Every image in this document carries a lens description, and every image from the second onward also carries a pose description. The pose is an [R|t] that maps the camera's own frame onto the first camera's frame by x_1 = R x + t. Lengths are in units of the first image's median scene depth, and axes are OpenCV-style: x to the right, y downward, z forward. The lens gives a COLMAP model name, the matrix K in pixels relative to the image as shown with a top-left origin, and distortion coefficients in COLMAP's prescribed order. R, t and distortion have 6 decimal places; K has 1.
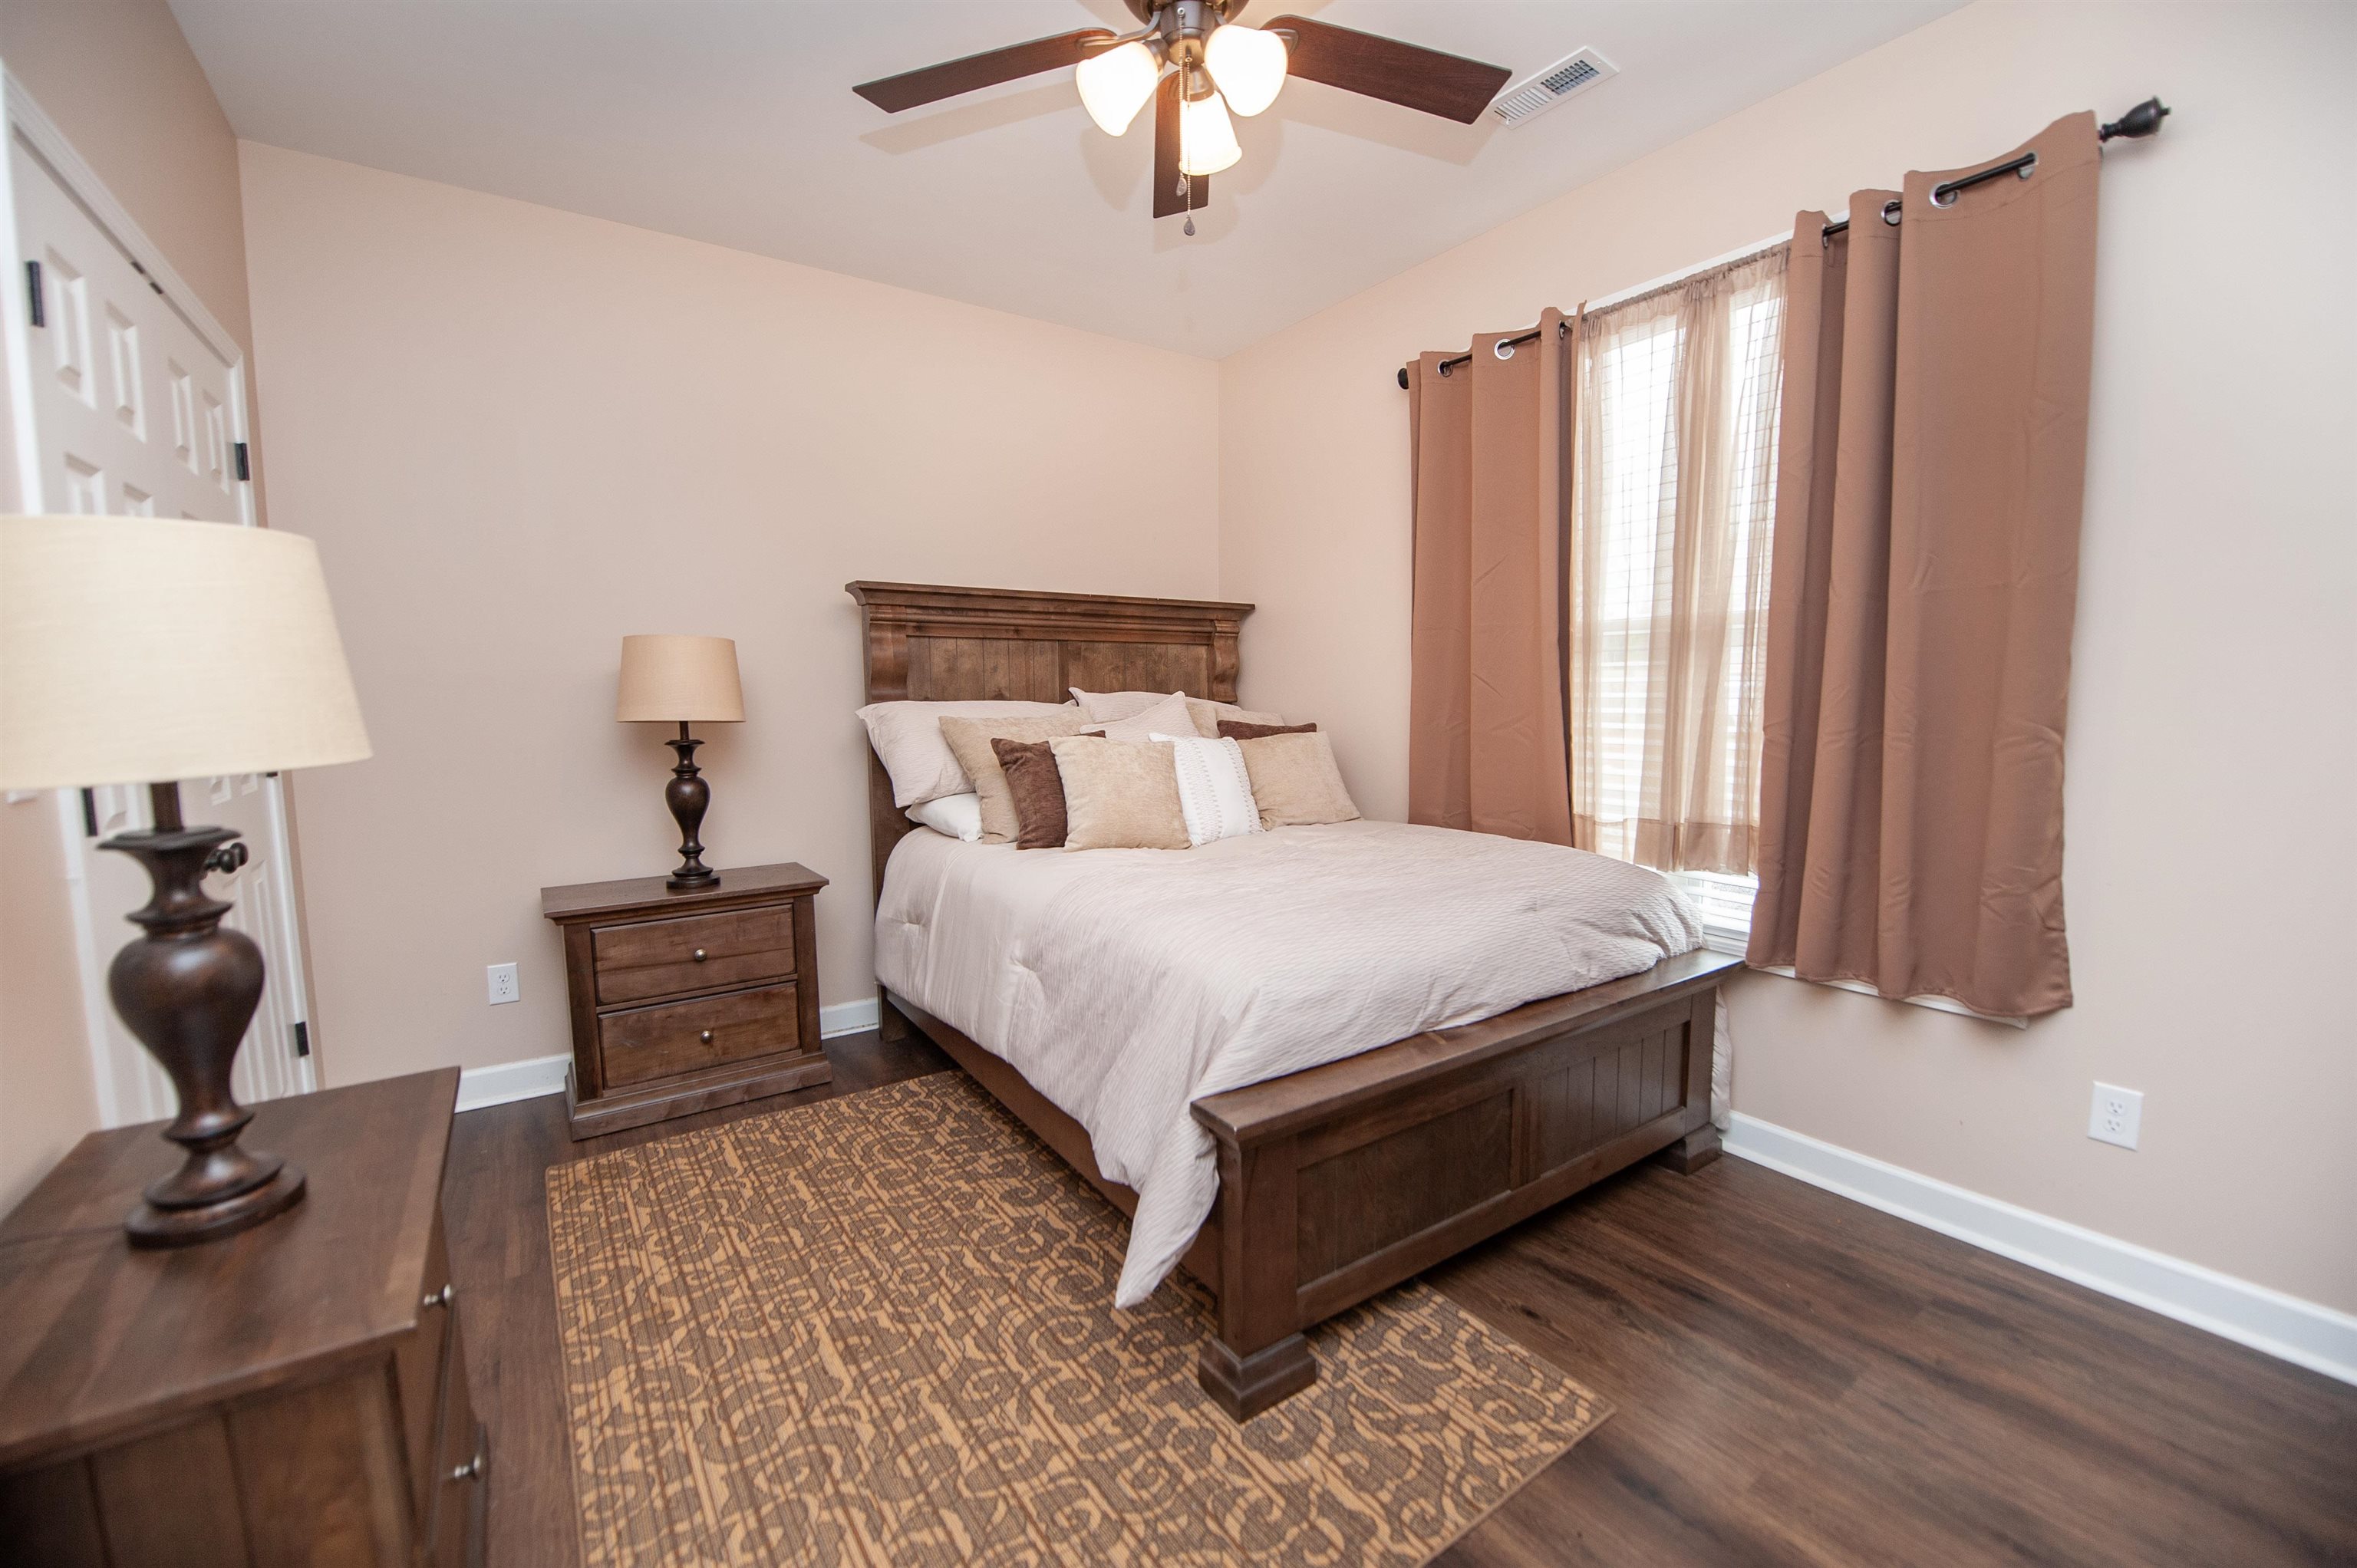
lens RADIAL K [[962.5, 0, 1202.3], [0, 962.5, 779.9], [0, 0, 1]] dist [-0.023232, -0.002472]
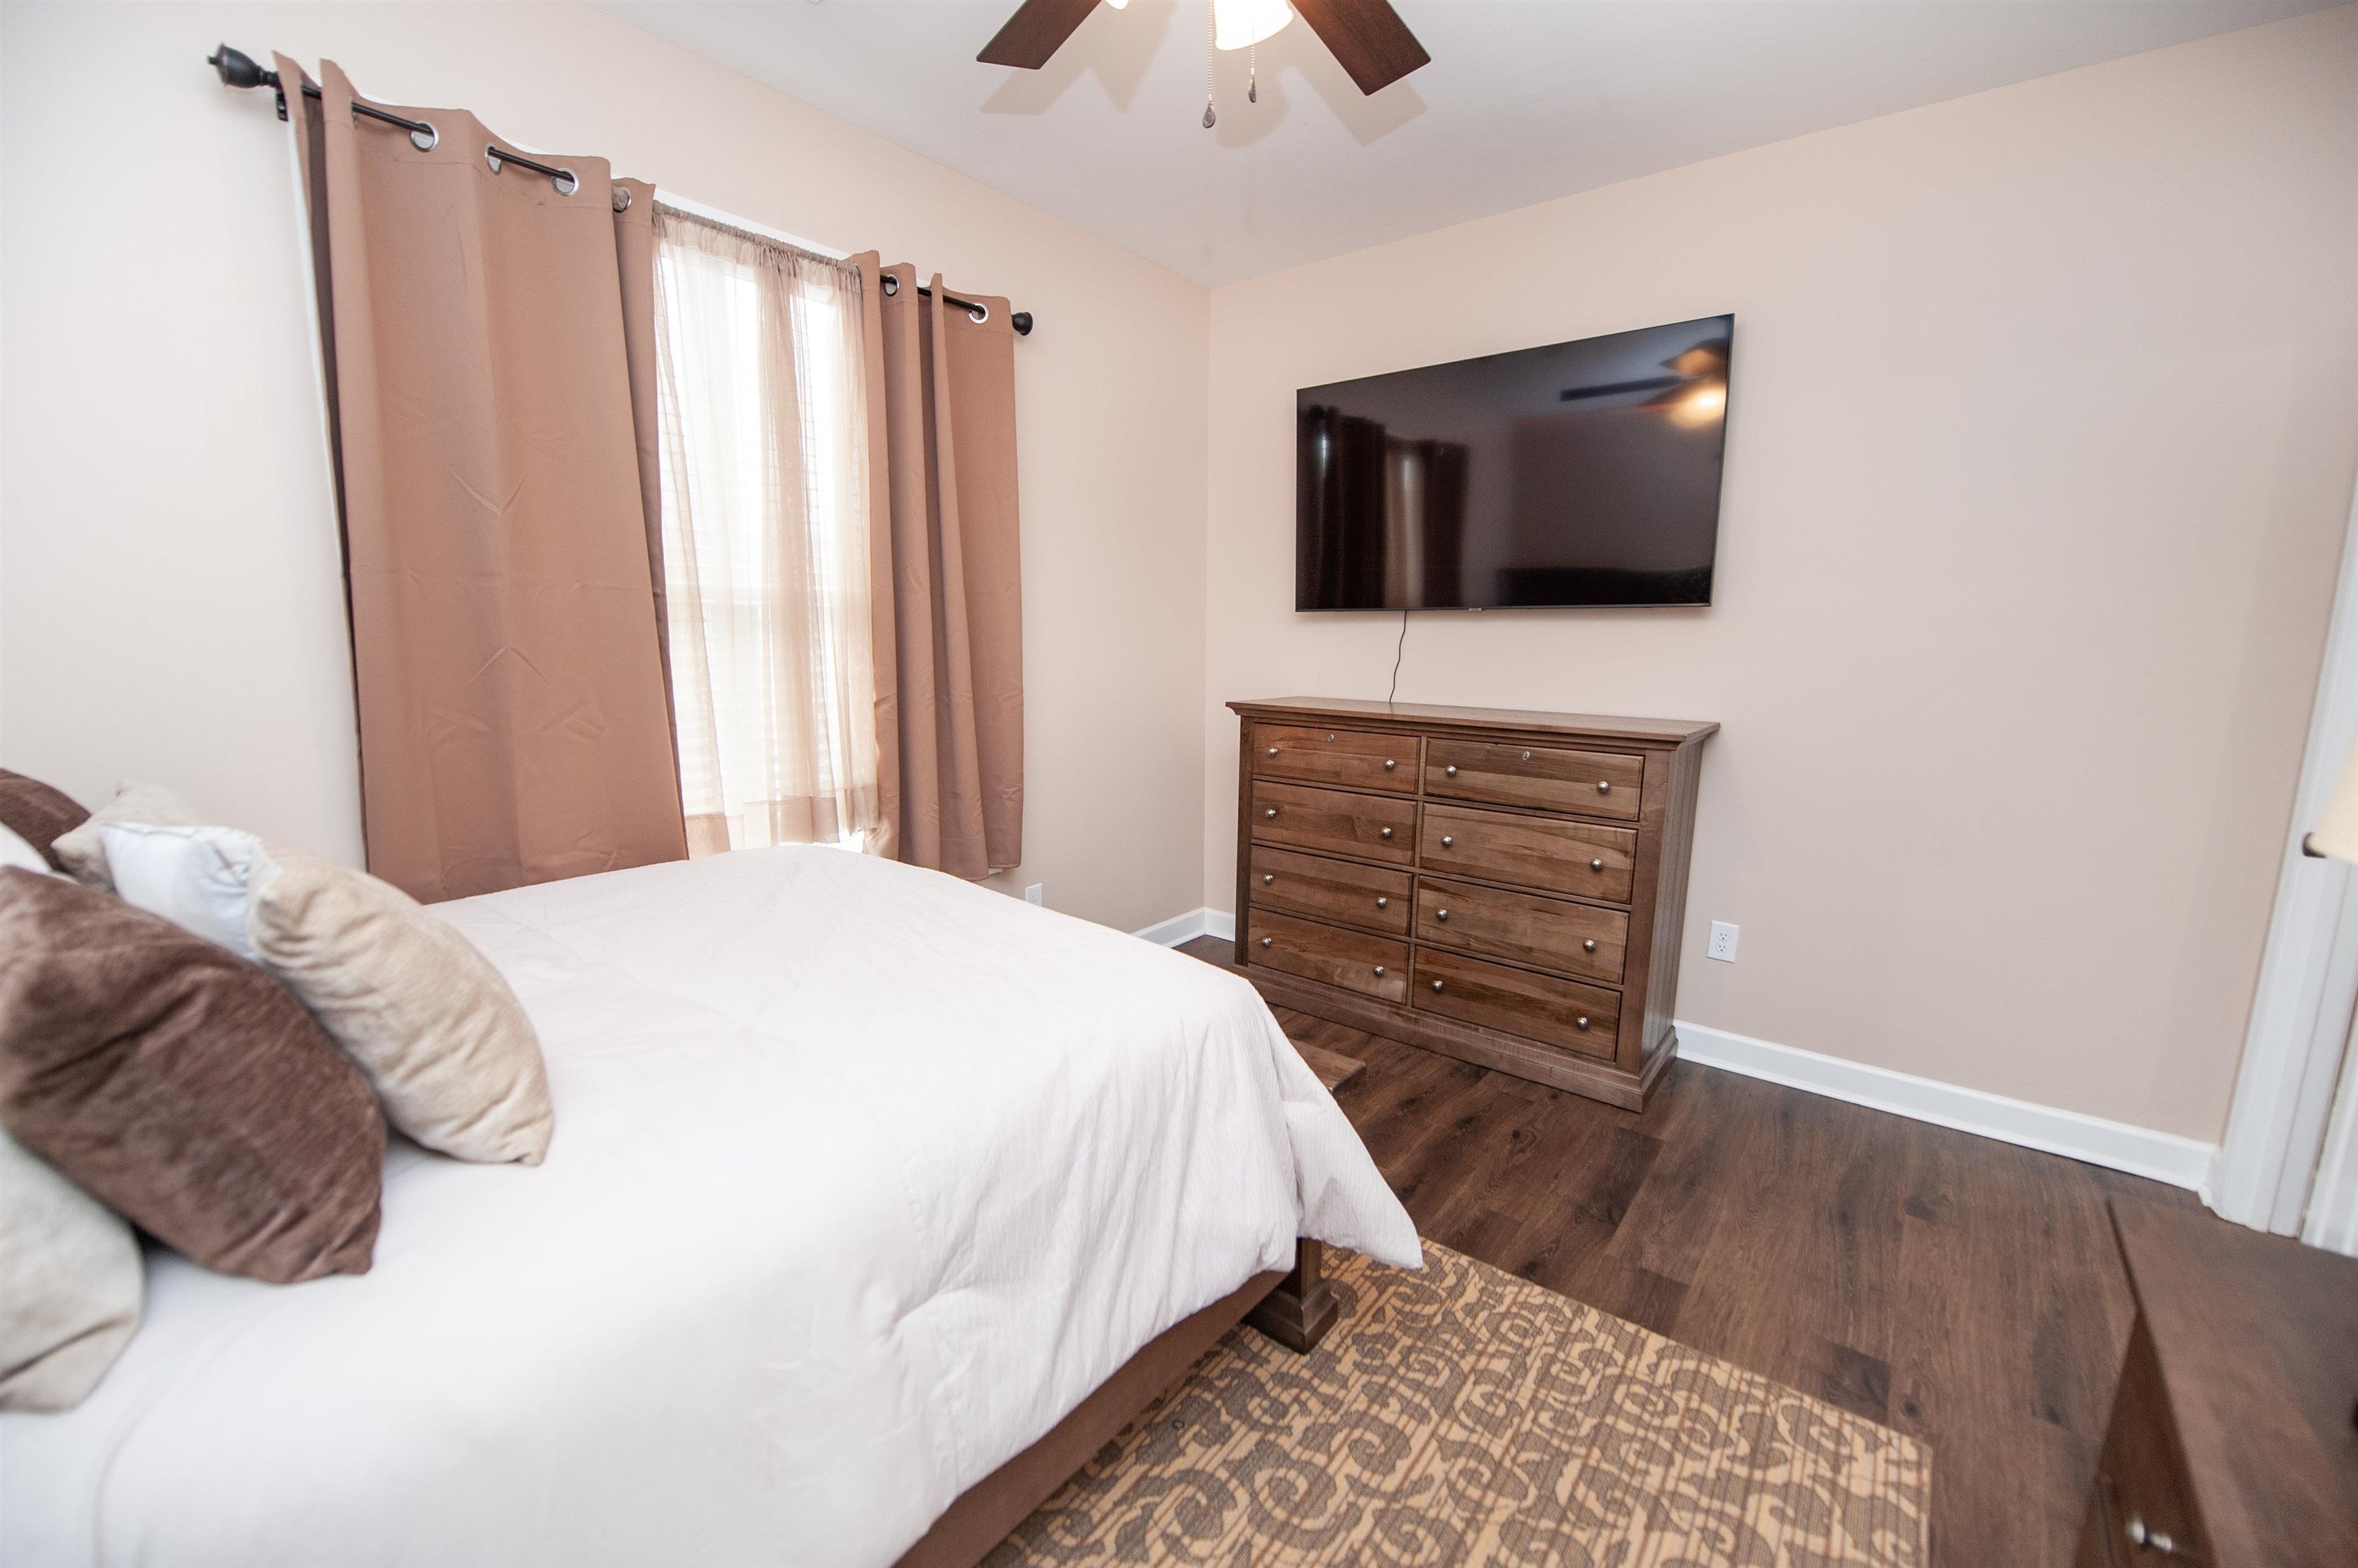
lens RADIAL K [[963.0, 0, 1185.2], [0, 963.0, 779.5], [0, 0, 1]] dist [-0.023232, -0.002472]
pose [[-0.293659, -0.137450, 0.945977, -0.792638], [0.087995, 0.981520, 0.169930, -0.152481], [-0.951851, 0.133143, -0.276138, 1.229270]]
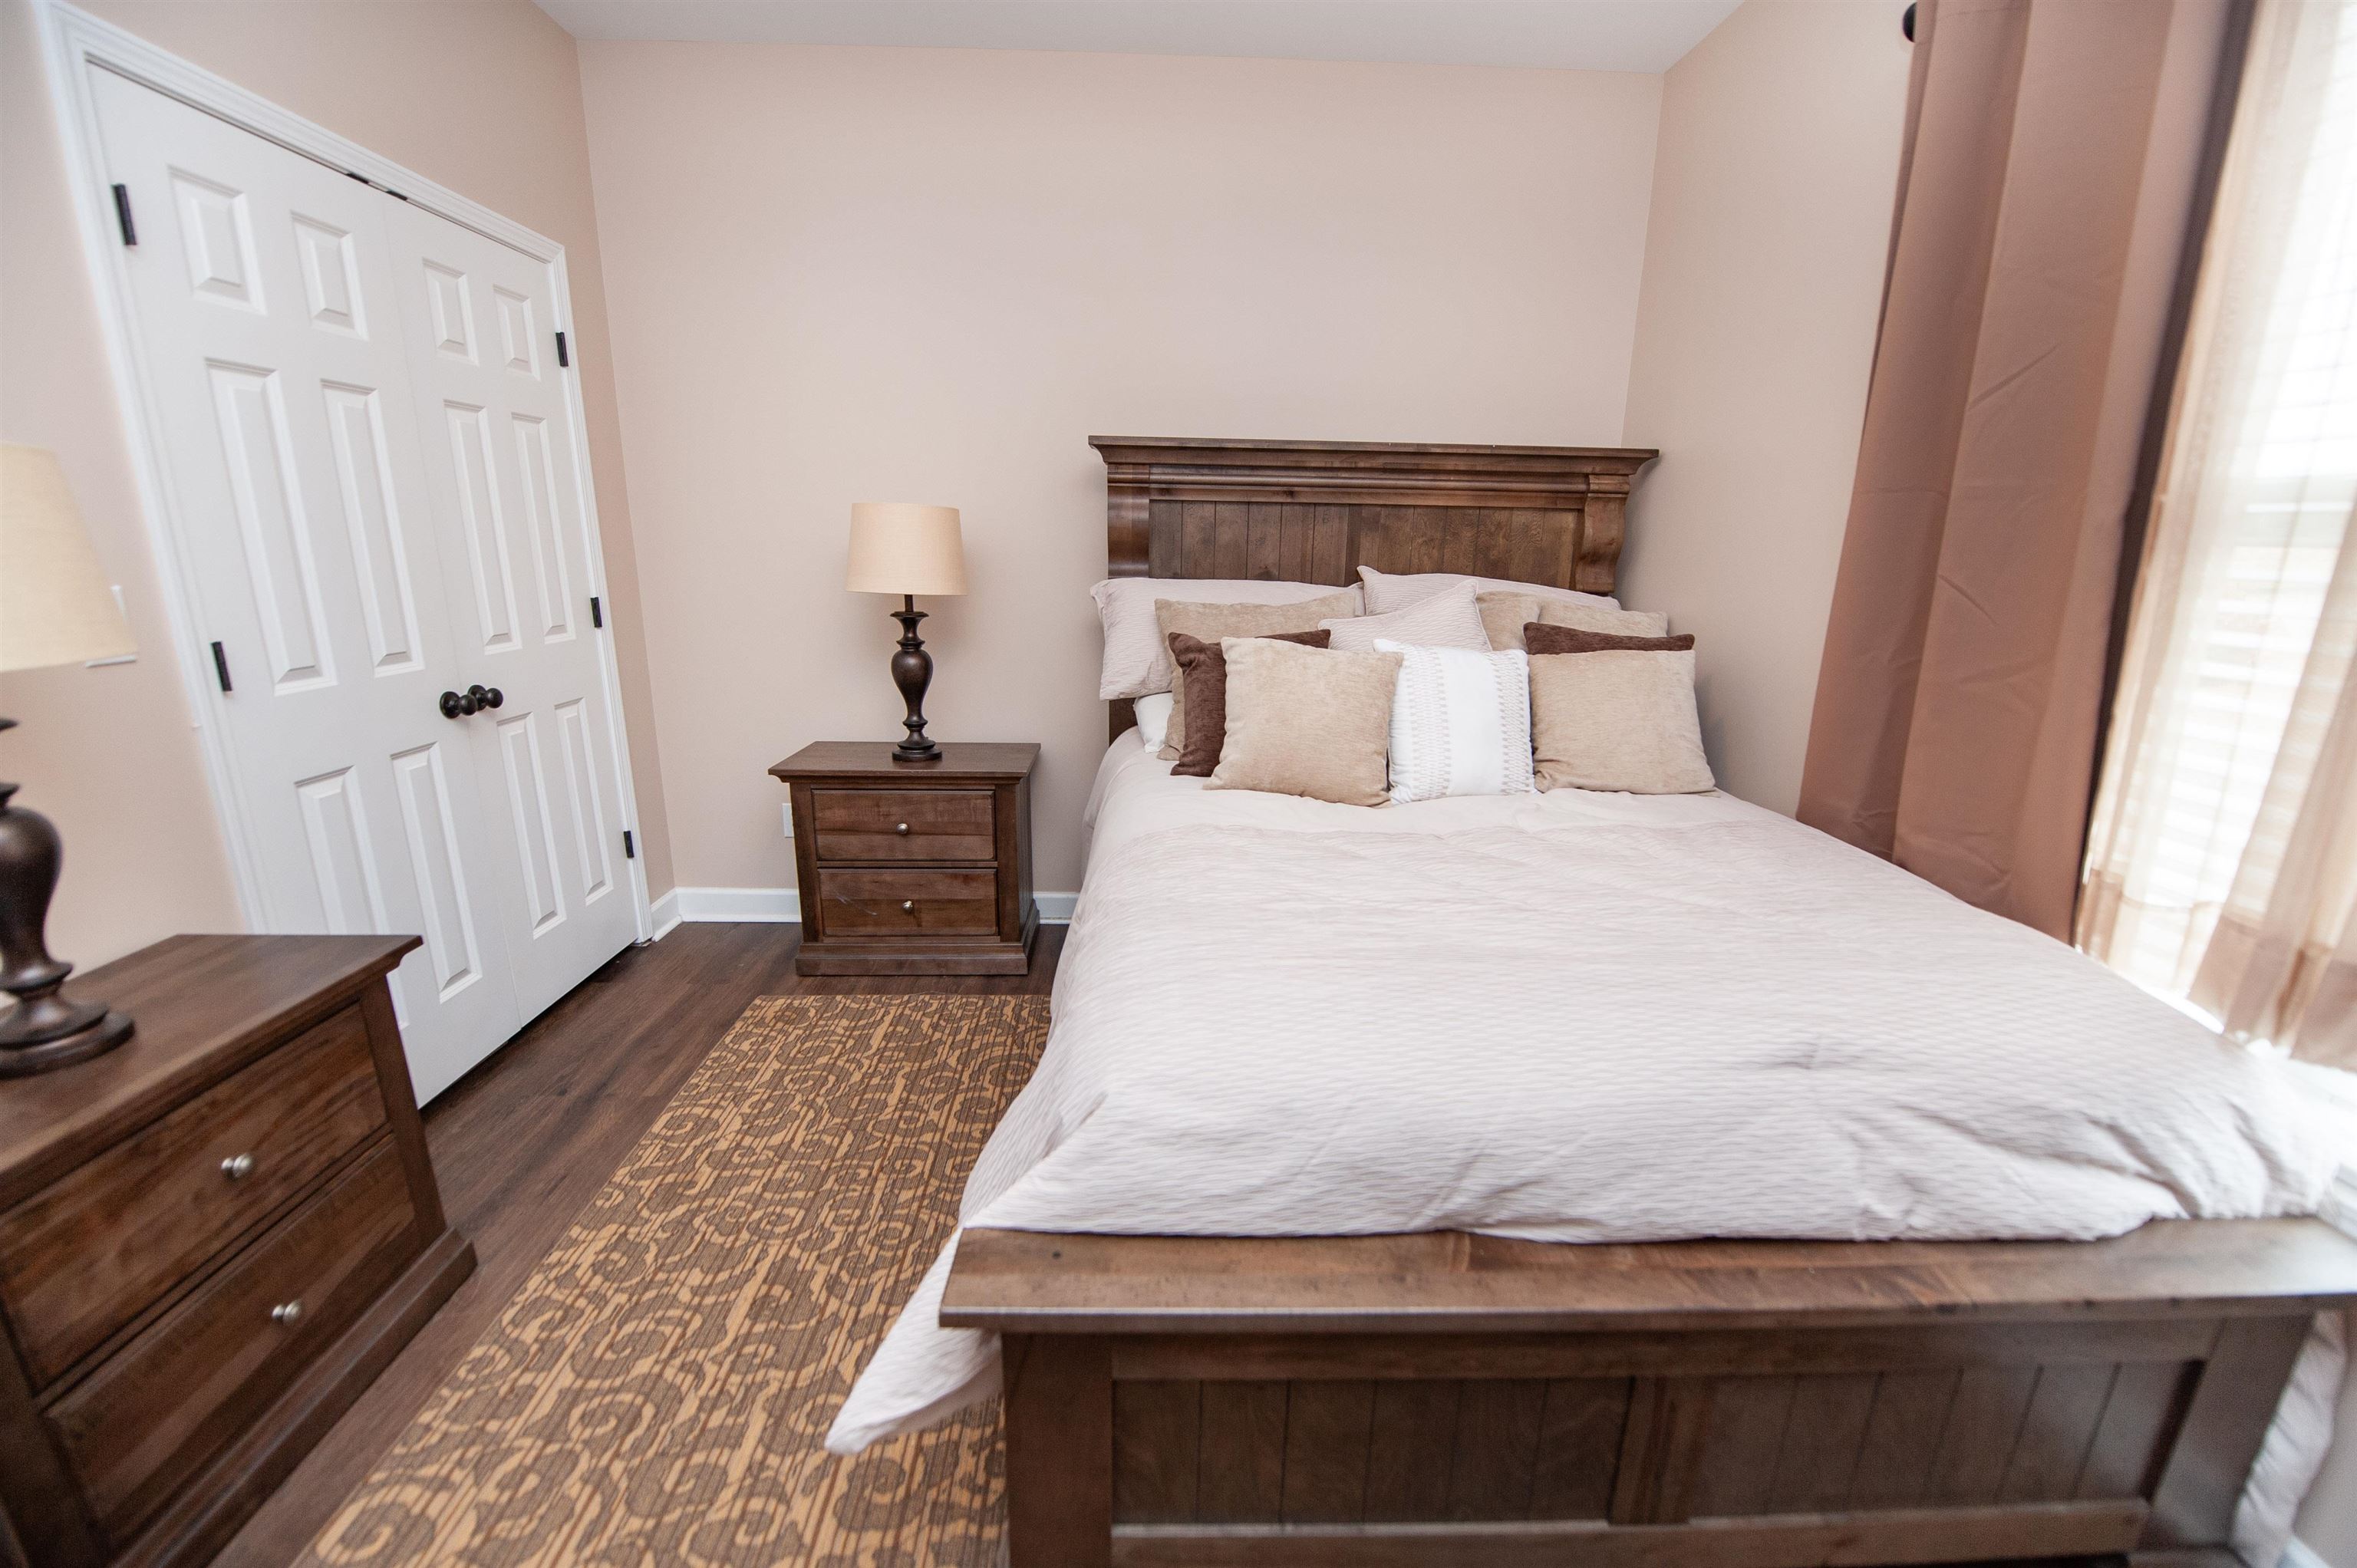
lens RADIAL K [[962.5, 0, 1168.5], [0, 962.5, 787.4], [0, 0, 1]] dist [-0.023232, -0.002472]
pose [[0.828955, 0.157980, -0.536541, 0.291573], [-0.073300, 0.981693, 0.175803, -0.070118], [0.554492, -0.106405, 0.825359, 0.379423]]
